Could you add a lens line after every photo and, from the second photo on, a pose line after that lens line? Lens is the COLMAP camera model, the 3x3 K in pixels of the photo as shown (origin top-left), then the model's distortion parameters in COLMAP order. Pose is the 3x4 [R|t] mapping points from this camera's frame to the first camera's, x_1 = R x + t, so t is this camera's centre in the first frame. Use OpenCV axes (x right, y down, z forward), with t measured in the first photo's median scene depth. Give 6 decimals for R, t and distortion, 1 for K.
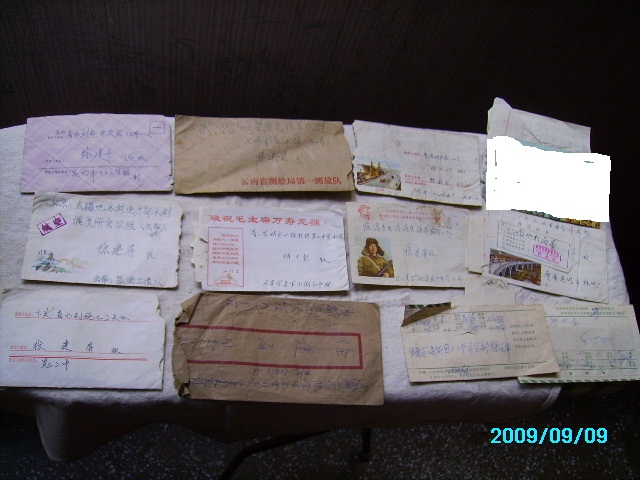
lens RADIAL K [[616.8, 0, 321.2], [0, 616.8, 237.7], [0, 0, 1]] dist [-0.021354, 0.000000]
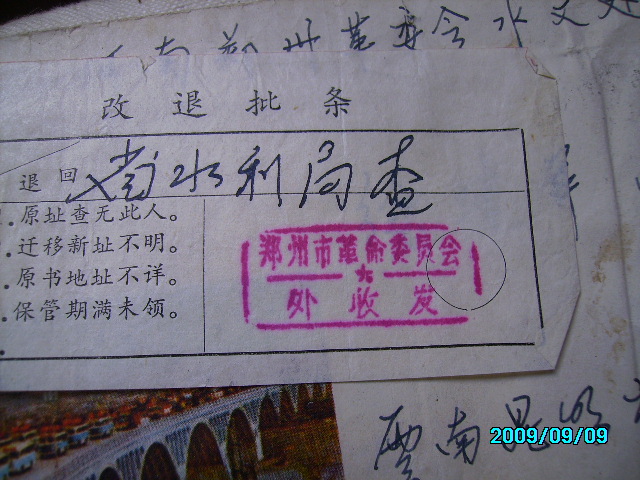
lens RADIAL K [[616.8, 0, 319.4], [0, 616.8, 240.0], [0, 0, 1]] dist [-0.021354, 0.000000]
pose [[0.950317, -0.299688, -0.084167, 0.494765], [0.311125, 0.923074, 0.226134, -0.016642], [0.009923, -0.241086, 0.970453, 1.165864]]
